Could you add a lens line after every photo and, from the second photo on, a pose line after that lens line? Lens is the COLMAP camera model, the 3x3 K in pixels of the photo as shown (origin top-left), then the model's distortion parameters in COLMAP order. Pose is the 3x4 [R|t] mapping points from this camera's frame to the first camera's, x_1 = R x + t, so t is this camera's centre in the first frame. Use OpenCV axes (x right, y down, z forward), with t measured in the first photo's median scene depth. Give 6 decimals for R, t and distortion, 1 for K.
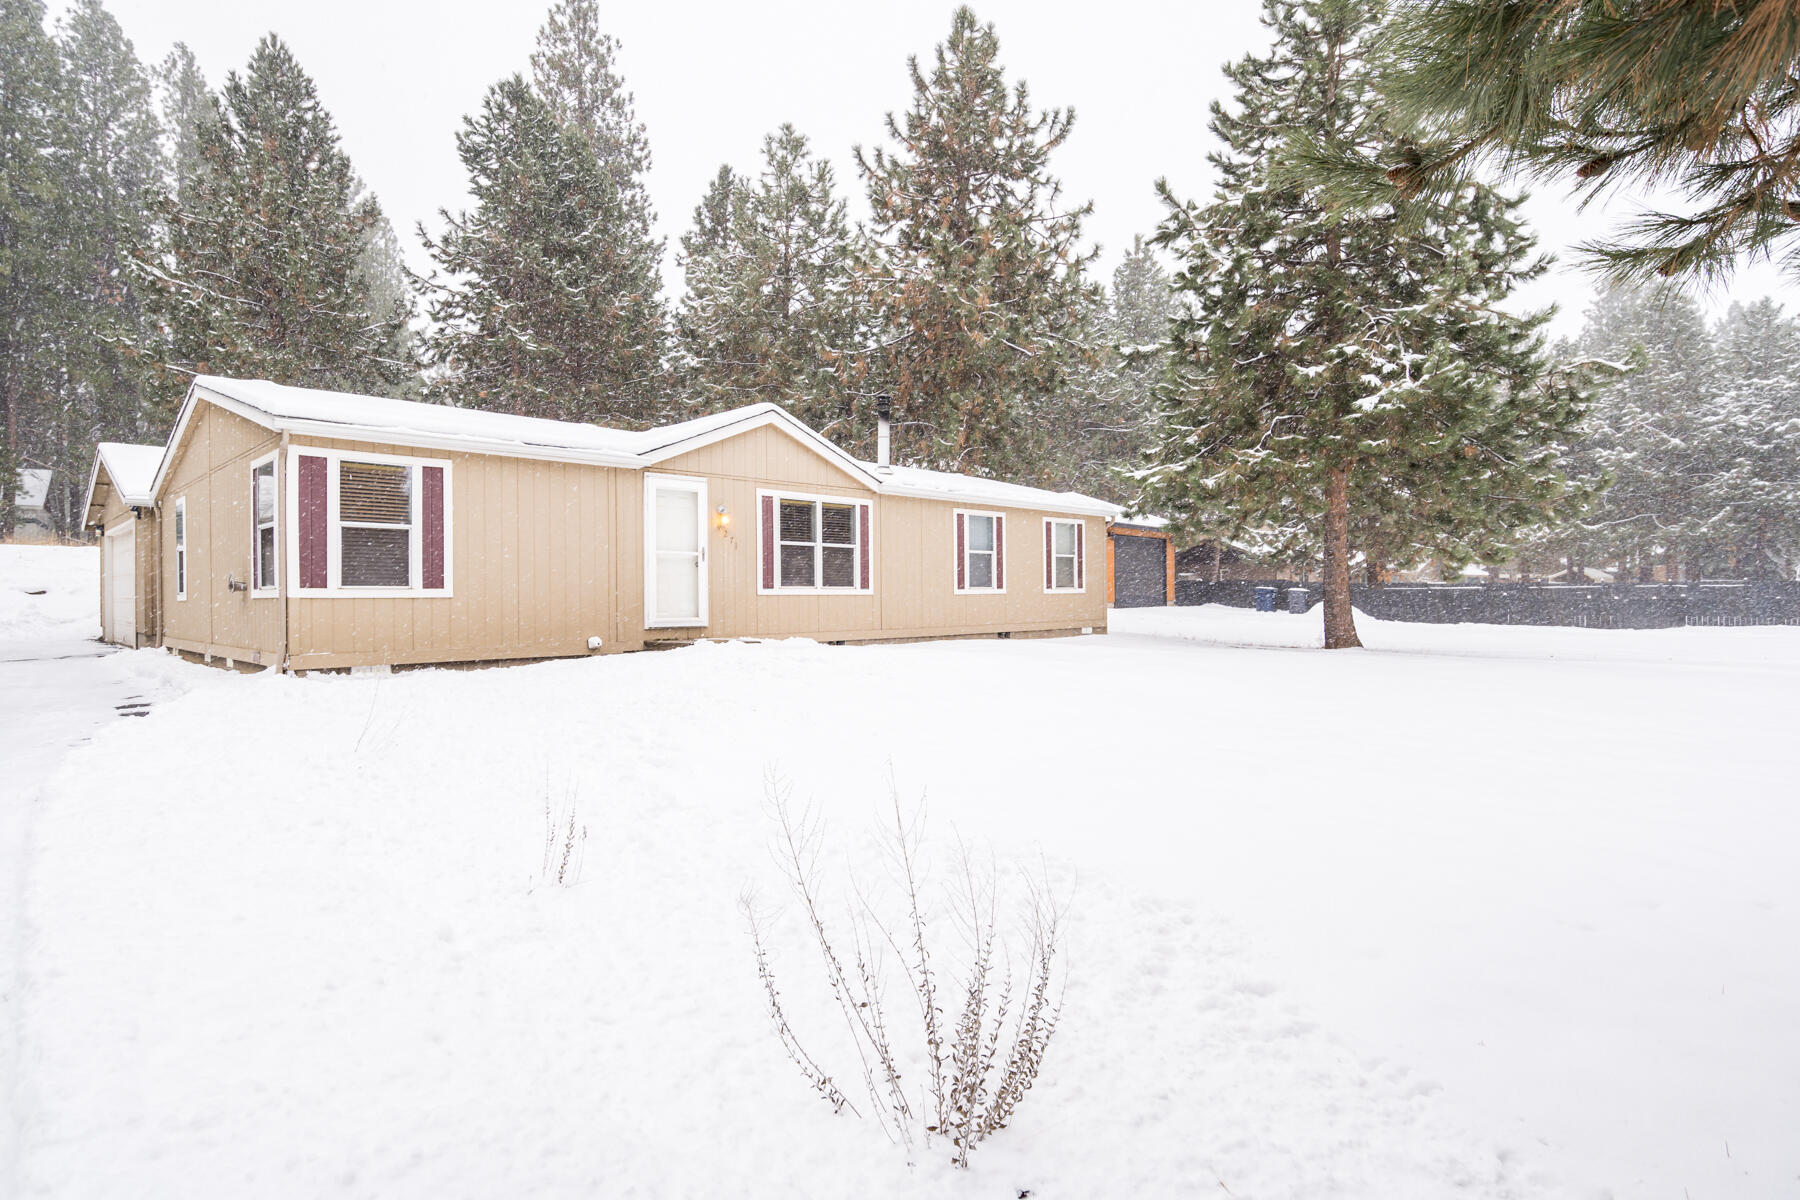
lens RADIAL K [[914.2, 0, 902.6], [0, 914.2, 604.1], [0, 0, 1]] dist [-0.014746, 0.000477]
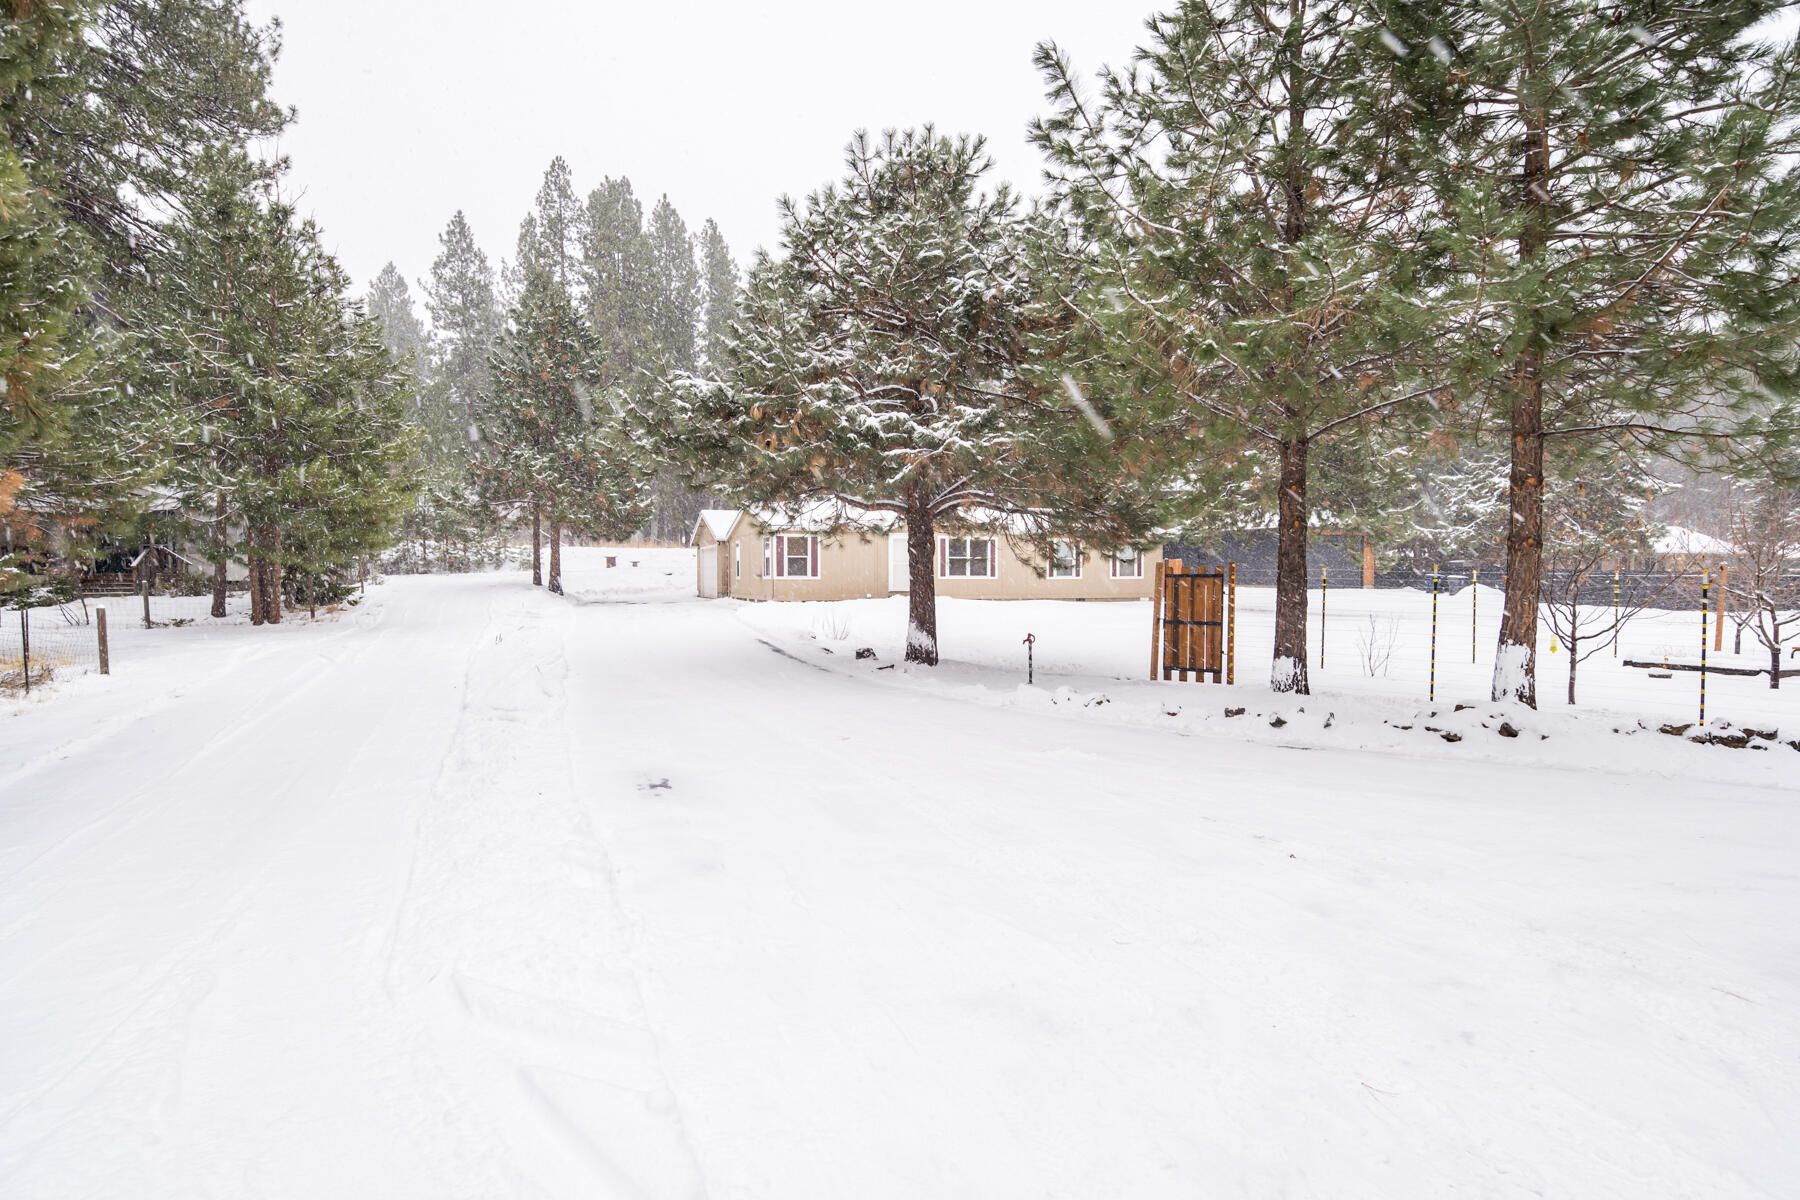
lens RADIAL K [[914.2, 0, 899.0], [0, 914.2, 597.6], [0, 0, 1]] dist [-0.014746, 0.000477]
pose [[0.900681, 0.015854, -0.434191, 0.684452], [-0.008359, 0.999781, 0.019167, -0.004807], [0.434400, -0.013634, 0.900617, -1.044420]]
